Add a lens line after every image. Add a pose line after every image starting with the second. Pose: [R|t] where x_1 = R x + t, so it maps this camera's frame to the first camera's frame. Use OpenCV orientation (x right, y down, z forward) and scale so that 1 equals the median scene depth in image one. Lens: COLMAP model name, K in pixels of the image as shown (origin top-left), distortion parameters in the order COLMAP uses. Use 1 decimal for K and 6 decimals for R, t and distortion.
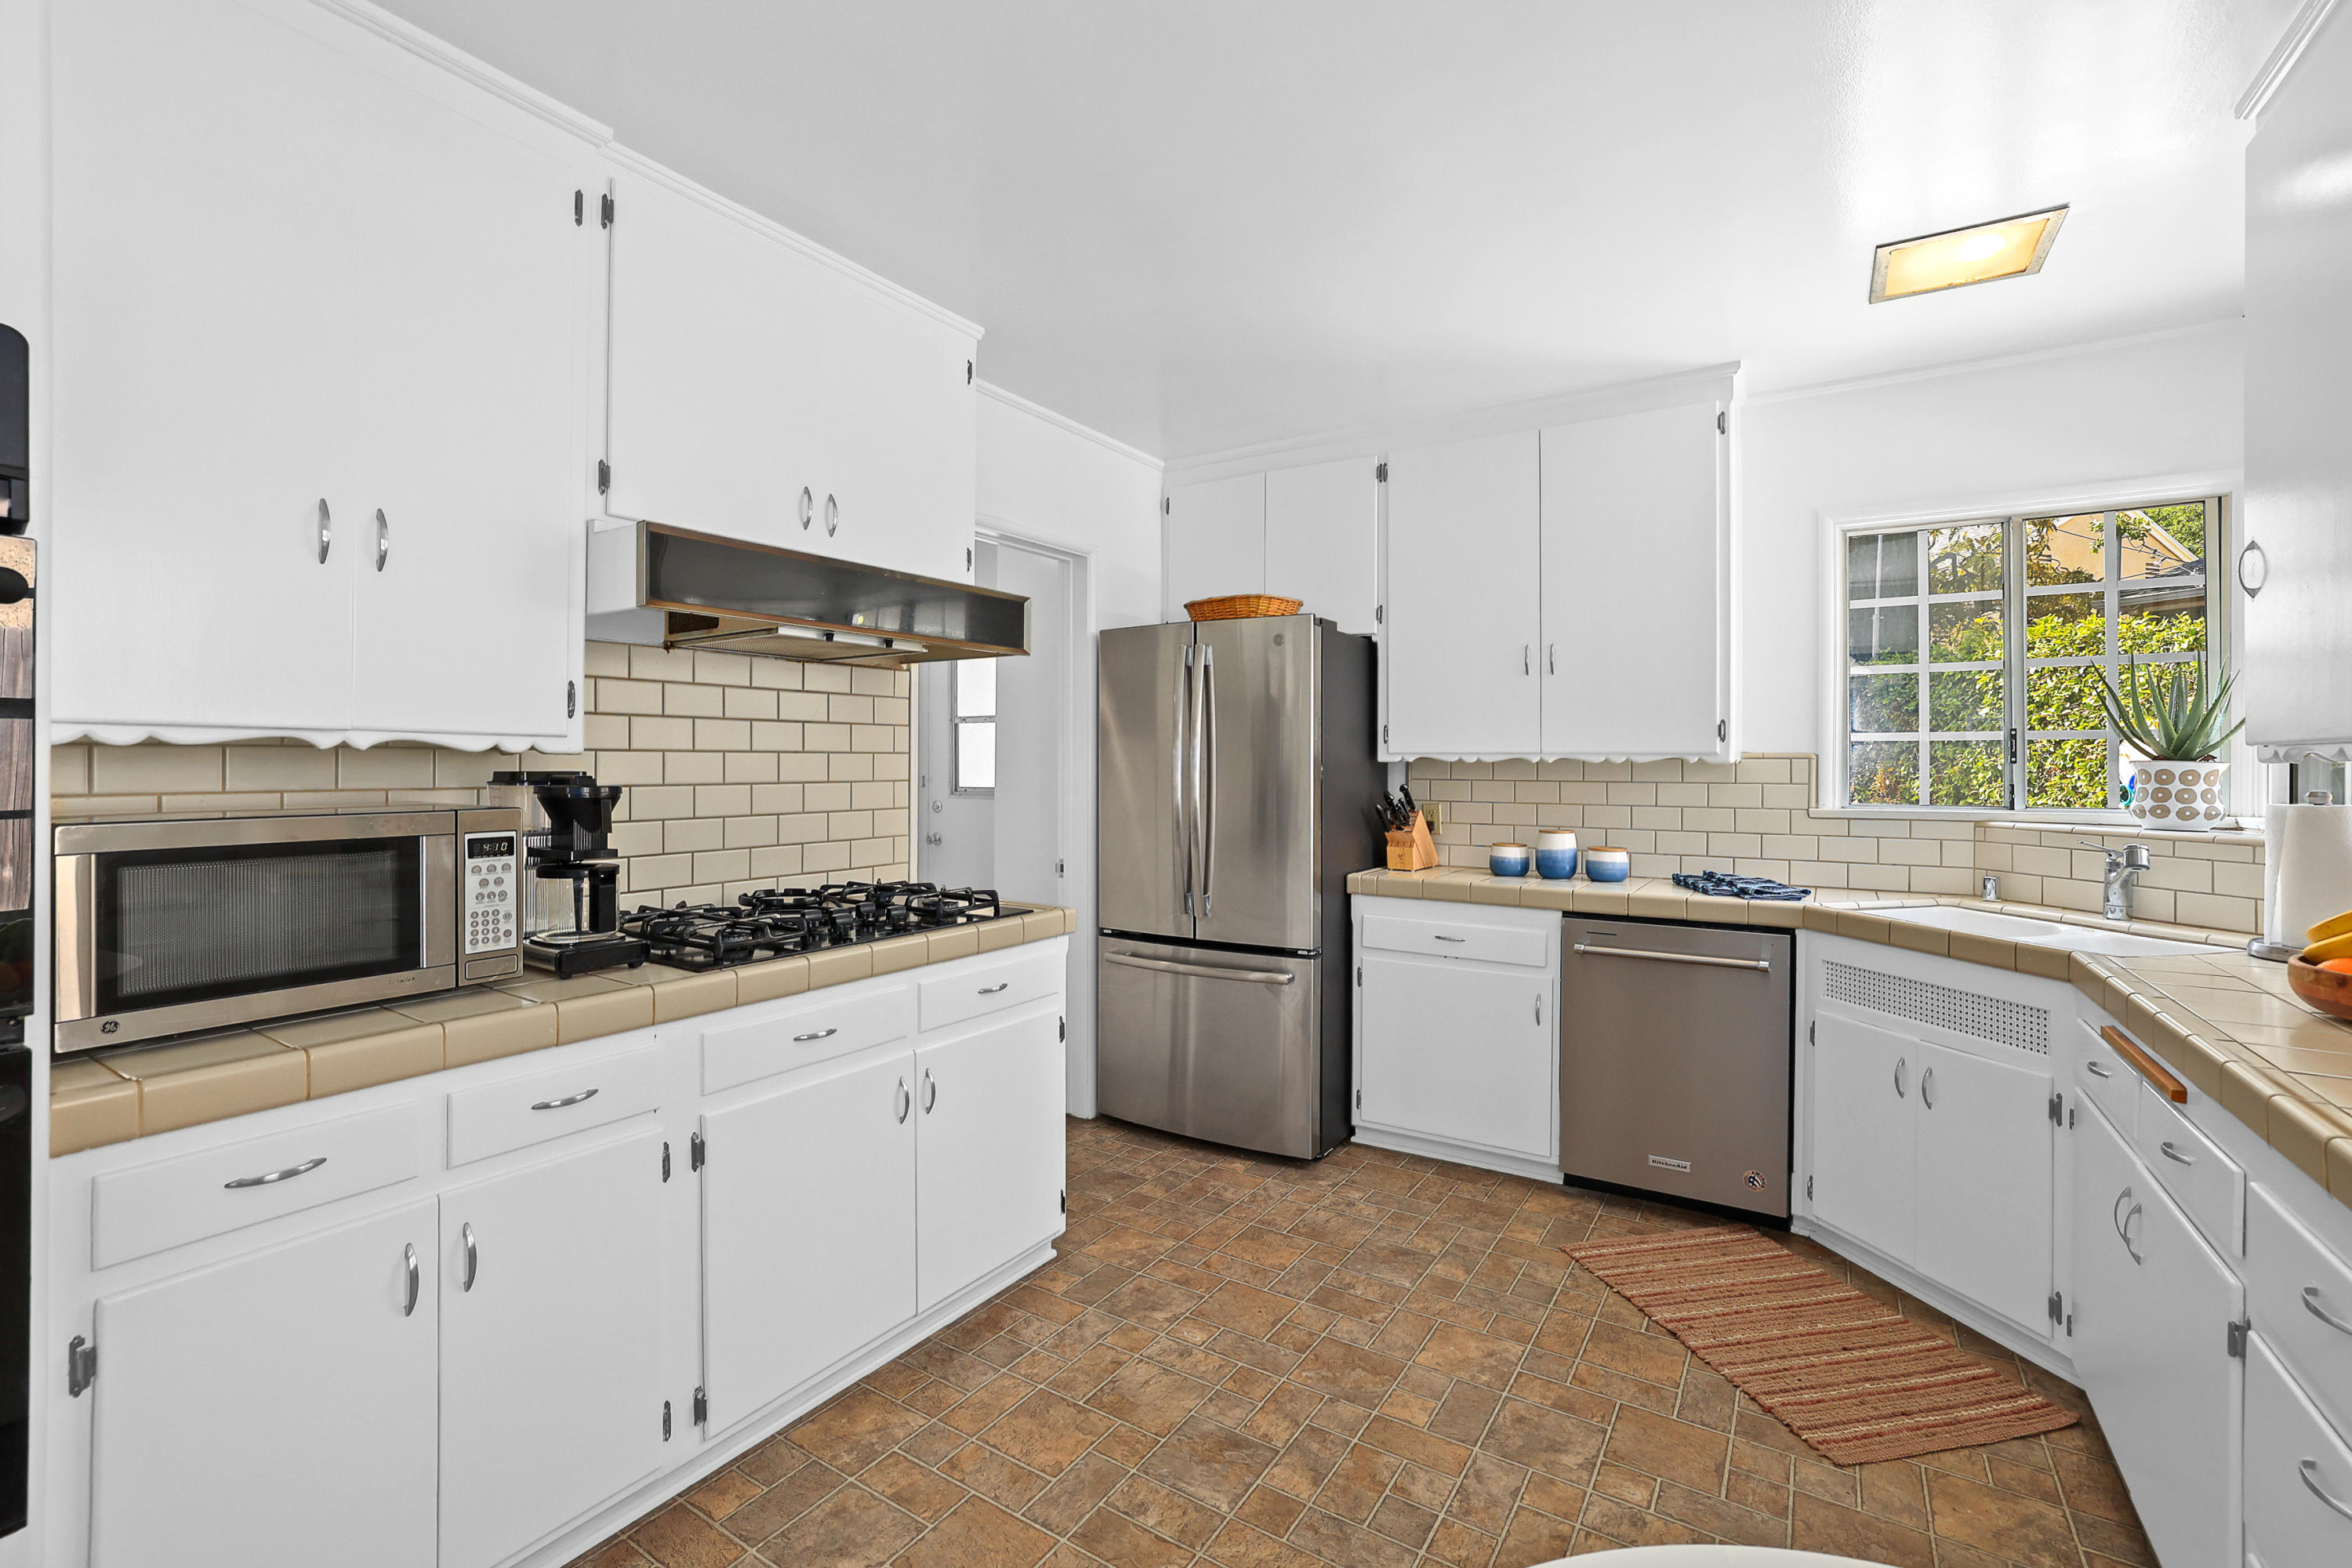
lens RADIAL K [[1018.2, 0, 1167.9], [0, 1018.2, 764.5], [0, 0, 1]] dist [-0.032242, 0.007028]
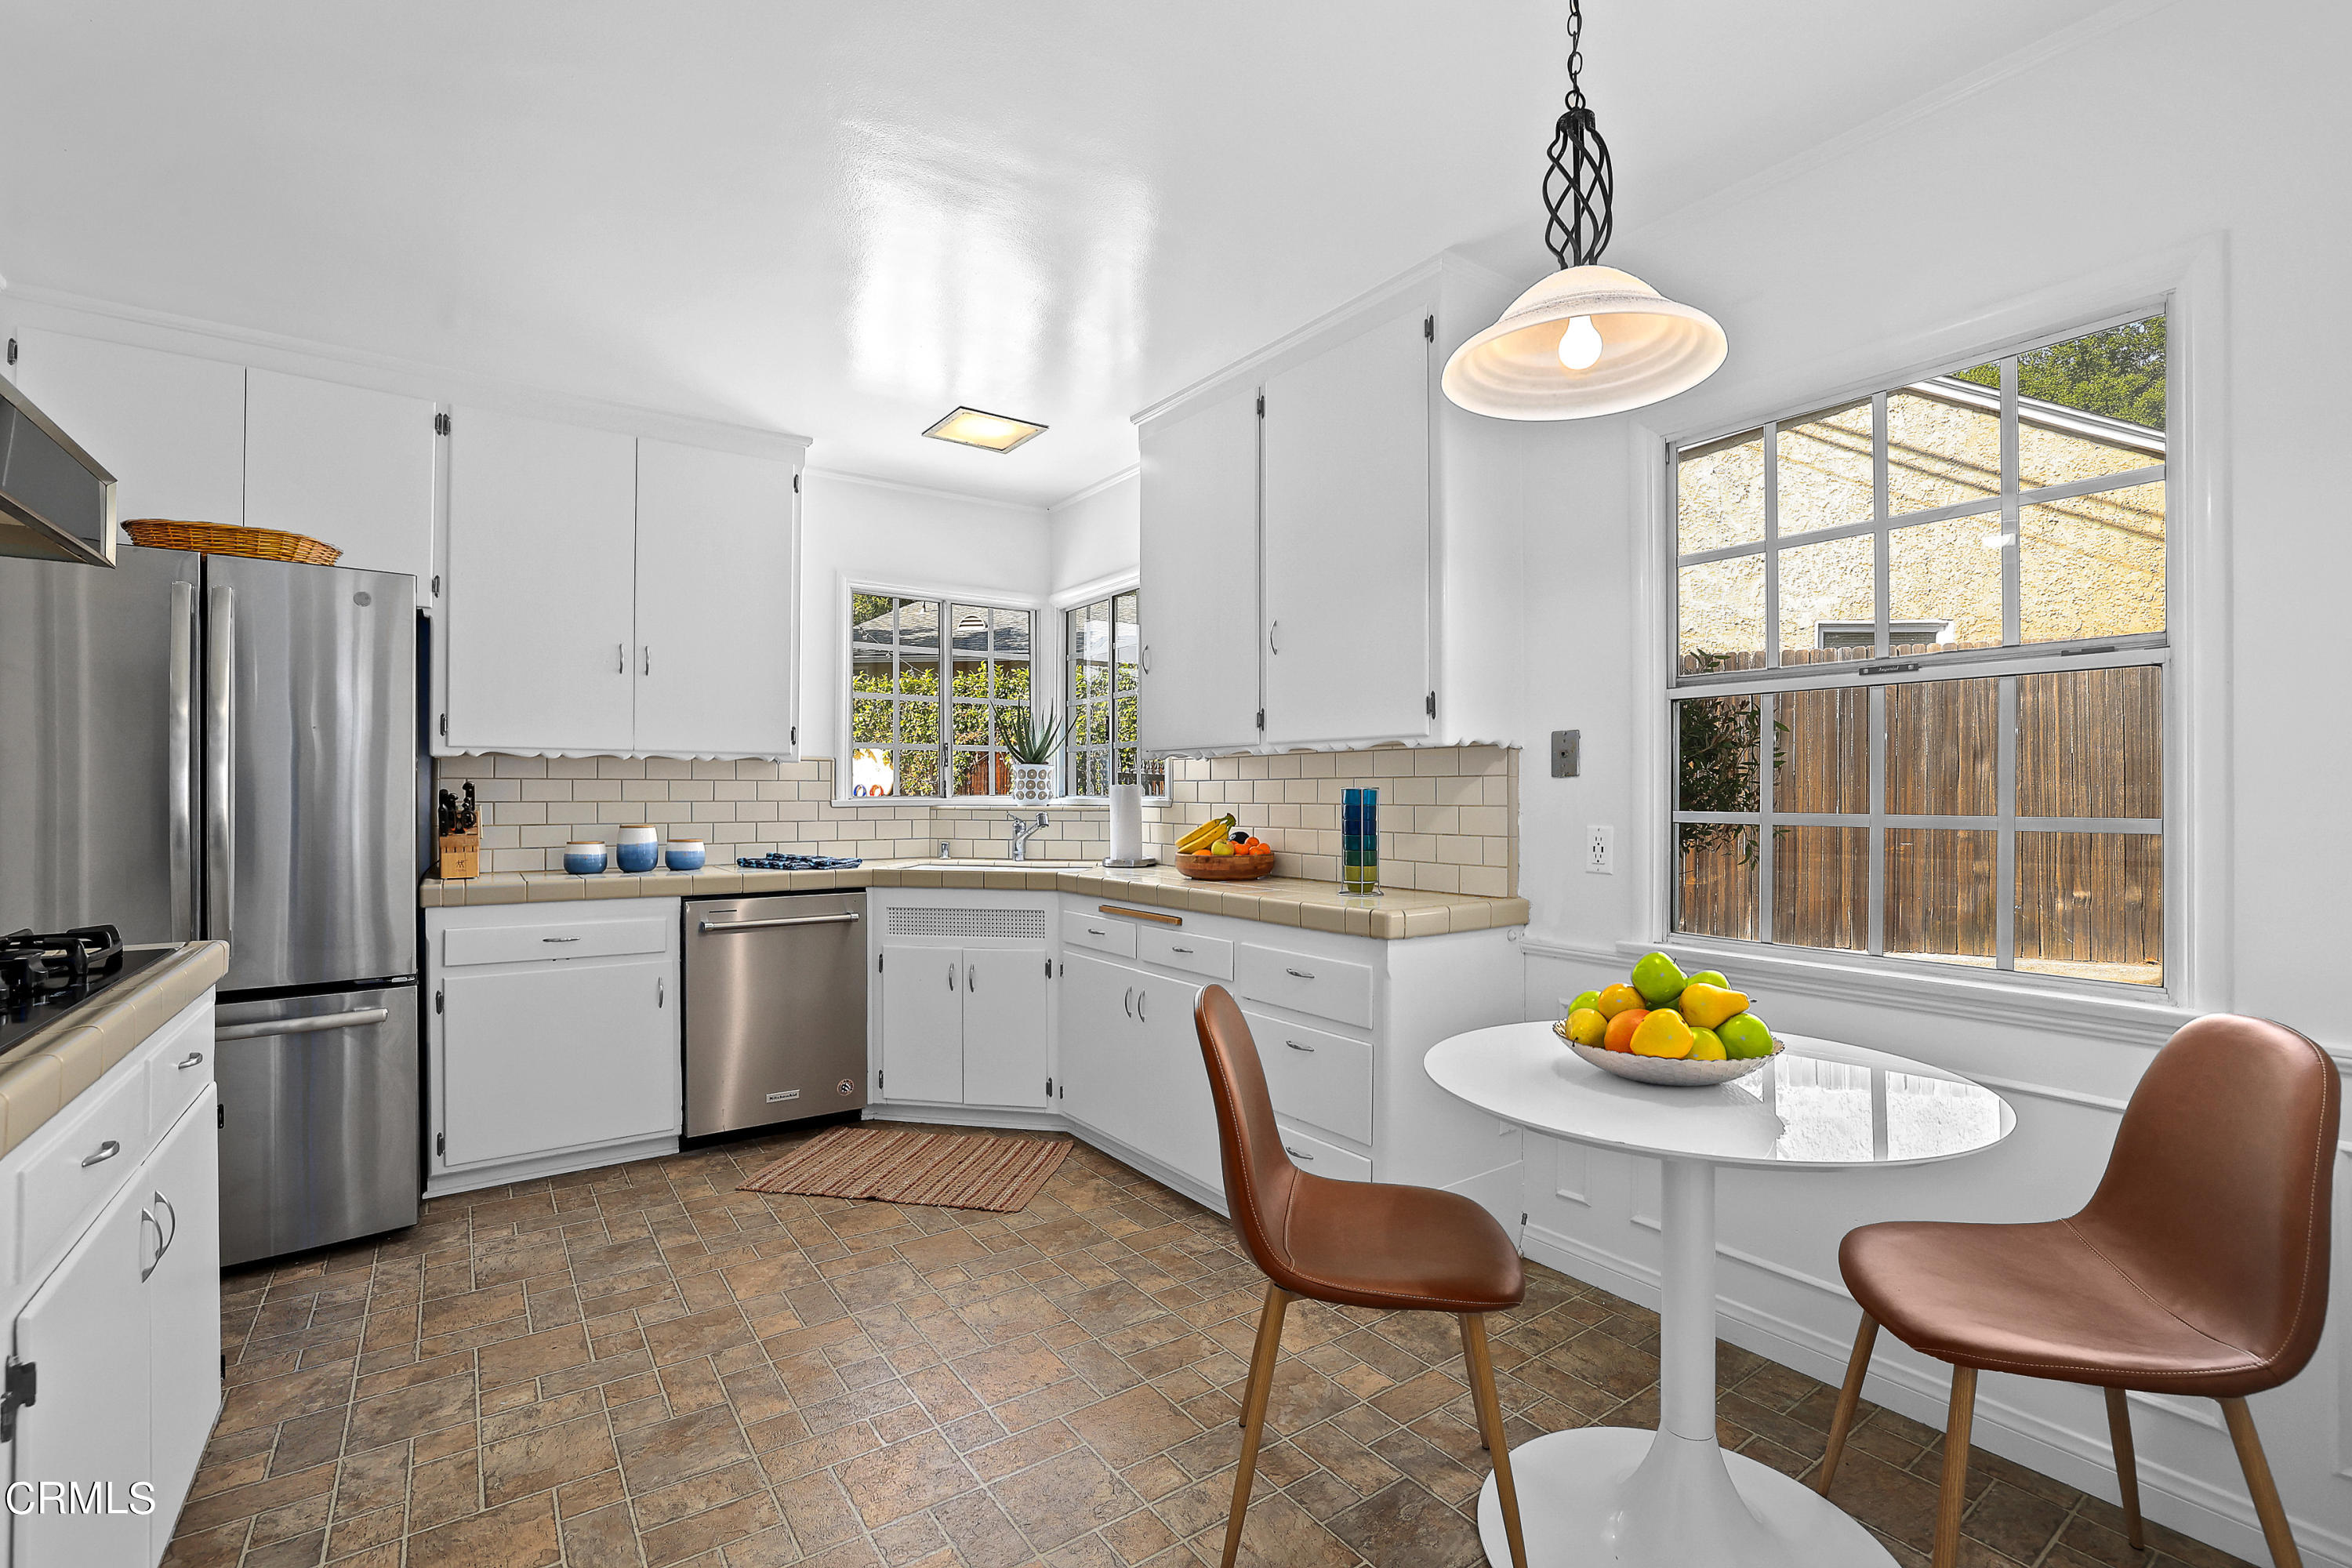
lens RADIAL K [[1018.2, 0, 1173.9], [0, 1018.2, 785.6], [0, 0, 1]] dist [-0.032242, 0.007028]
pose [[0.374860, 0.001999, 0.927079, -0.440652], [0.000248, 0.999997, -0.002256, 0.031795], [-0.927081, 0.001076, 0.374858, 0.120828]]
